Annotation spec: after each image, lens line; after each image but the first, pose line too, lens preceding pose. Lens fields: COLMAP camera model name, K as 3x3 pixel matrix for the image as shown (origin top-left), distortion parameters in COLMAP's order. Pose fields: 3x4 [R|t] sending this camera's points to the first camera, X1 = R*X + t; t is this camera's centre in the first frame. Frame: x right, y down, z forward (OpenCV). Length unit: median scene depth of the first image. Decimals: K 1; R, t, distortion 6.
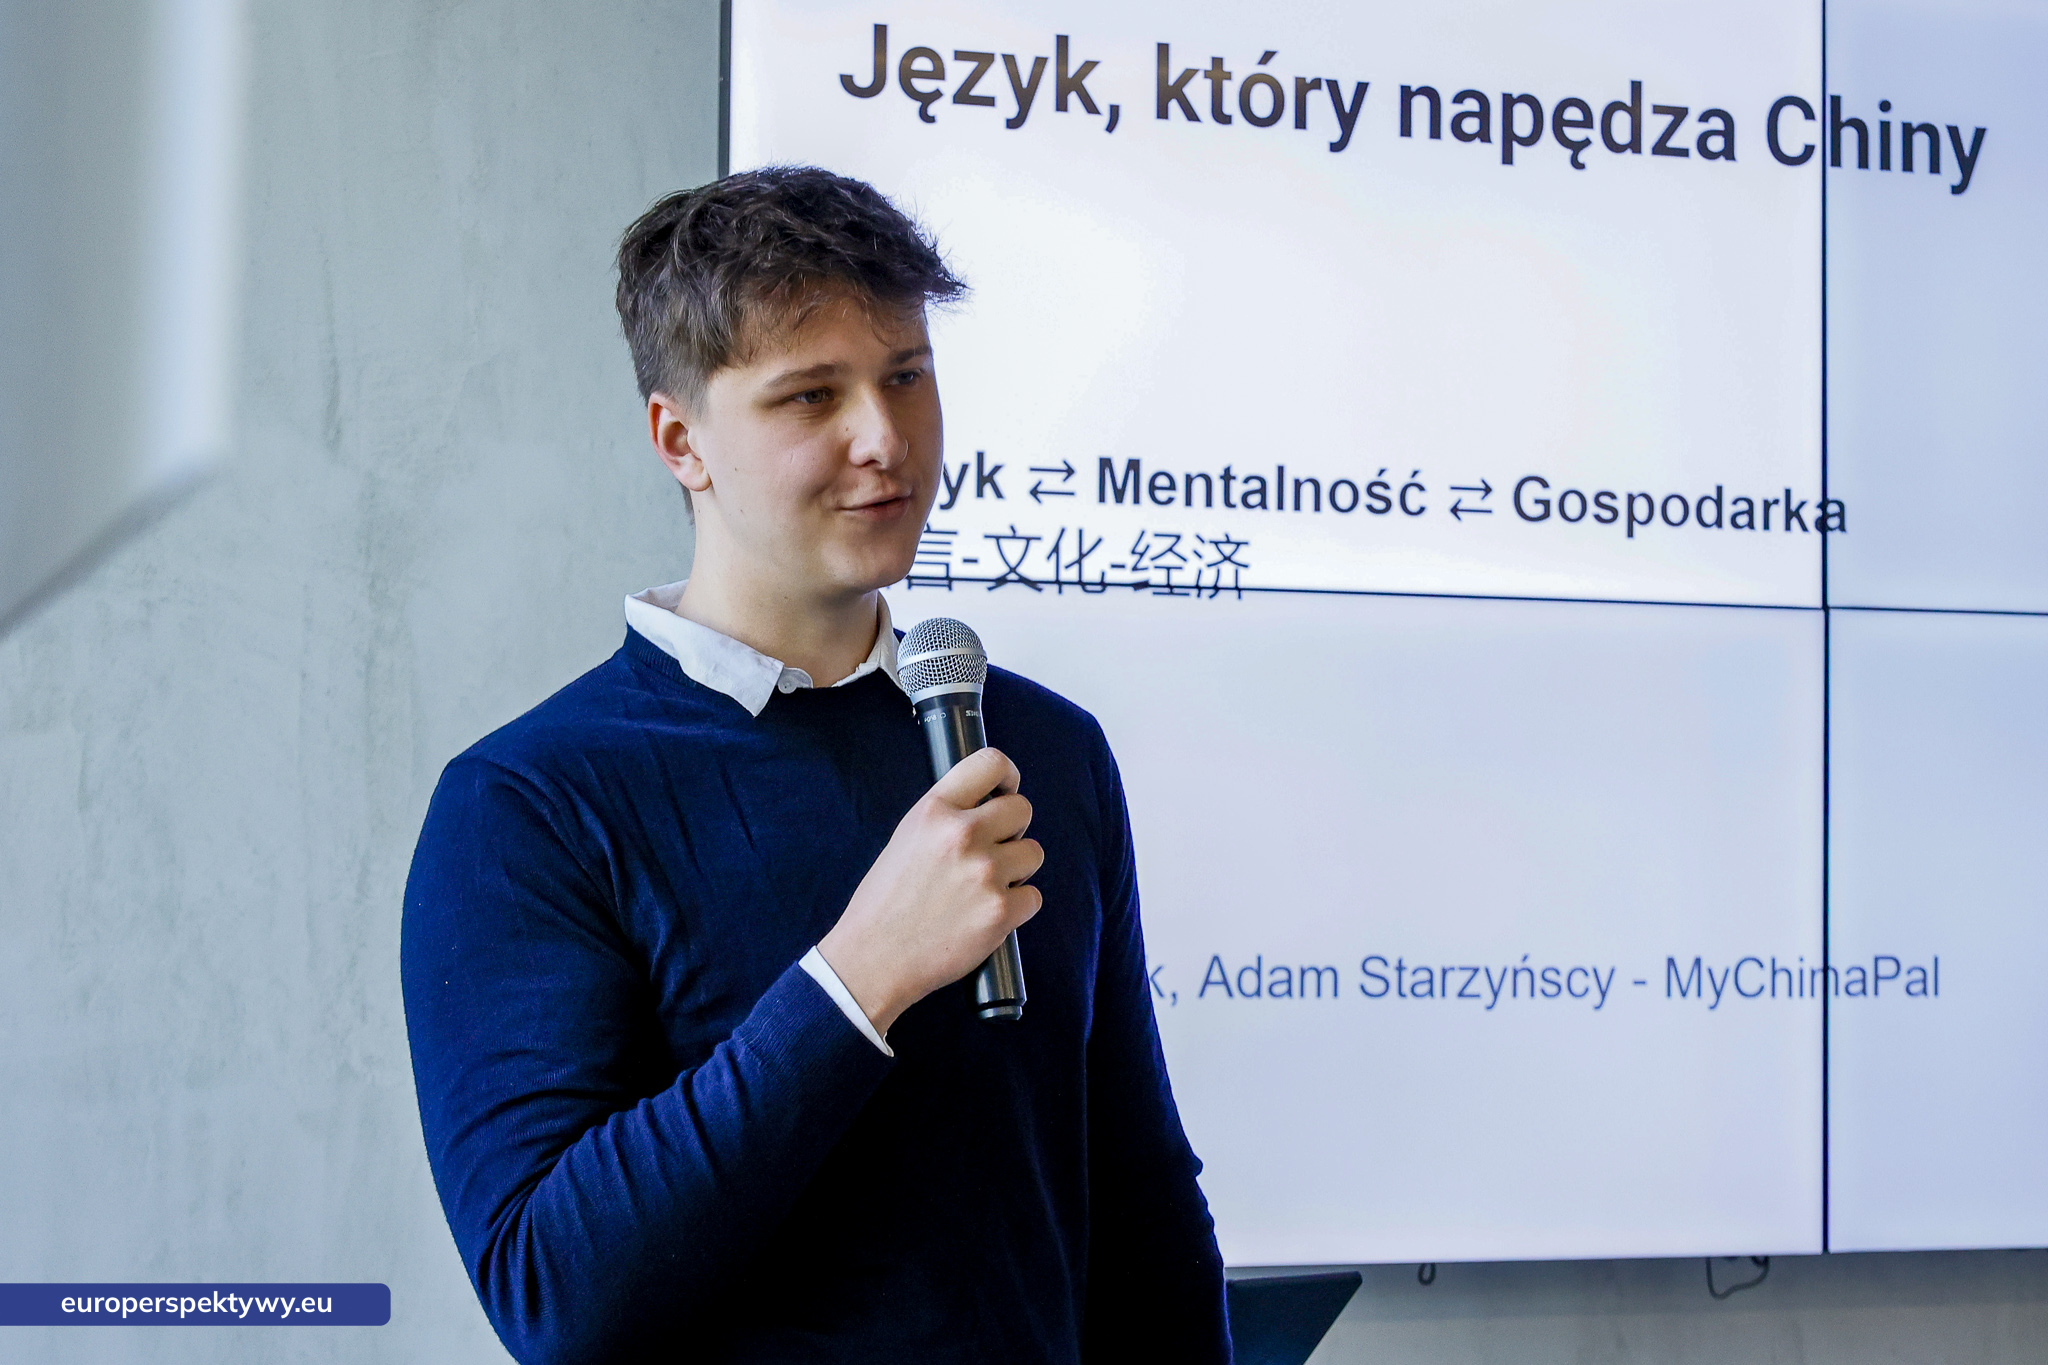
lens RADIAL K [[4213.8, 0, 1010.9], [0, 4213.8, 697.7], [0, 0, 1]] dist [0.009388, 0.000000]
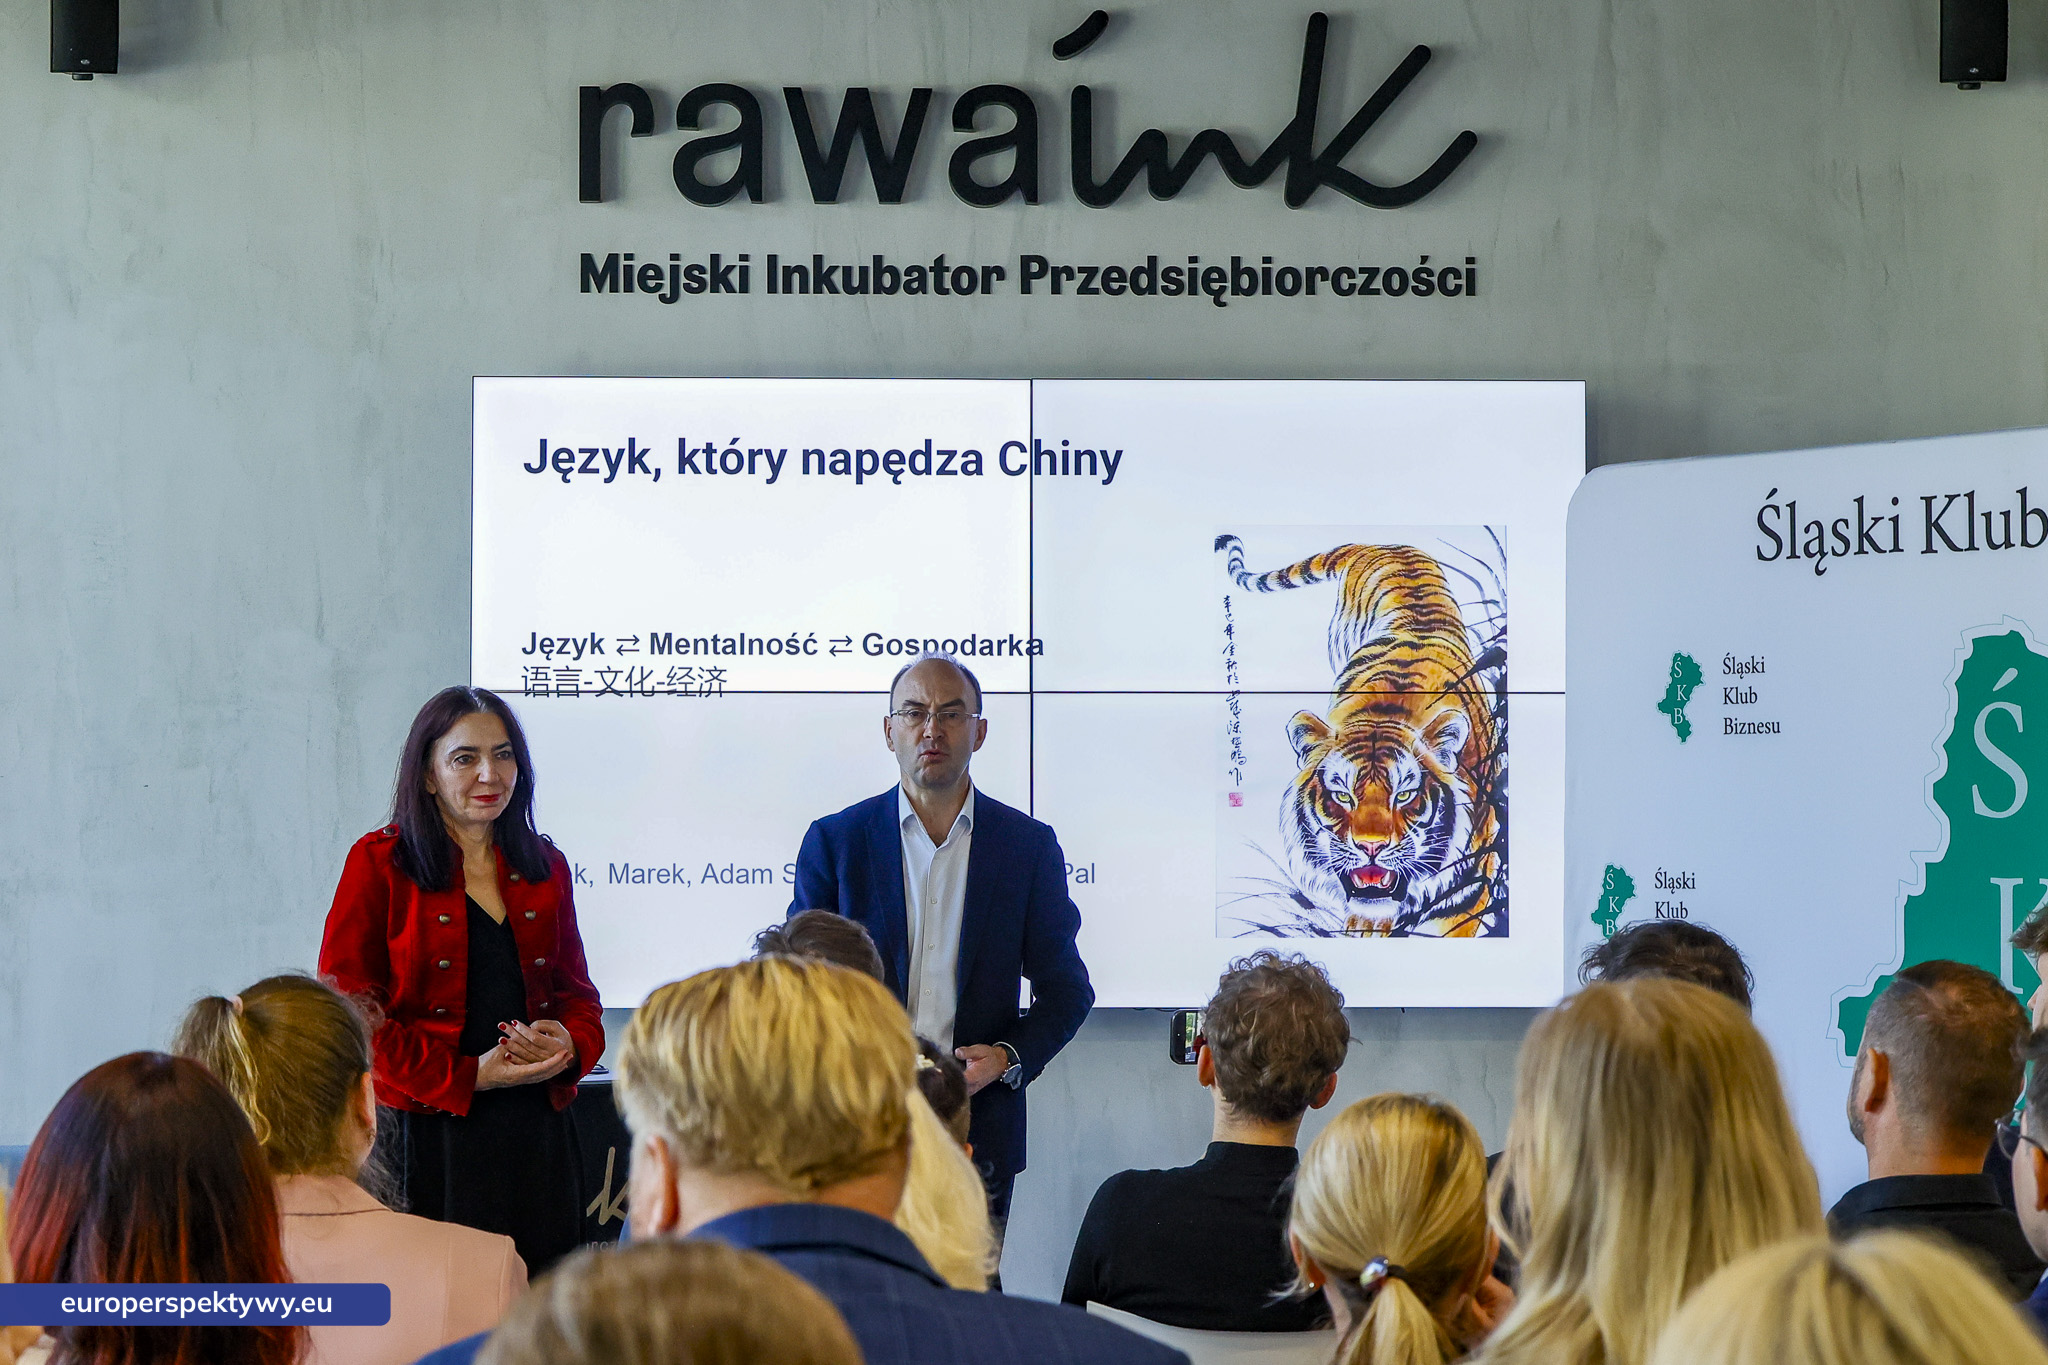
lens RADIAL K [[4213.8, 0, 1050.5], [0, 4213.8, 668.8], [0, 0, 1]] dist [0.009388, 0.000000]
pose [[0.958338, -0.018934, -0.285009, 0.820072], [0.021071, 0.999768, 0.004433, -0.043530], [0.284859, -0.010254, 0.958515, -0.995065]]
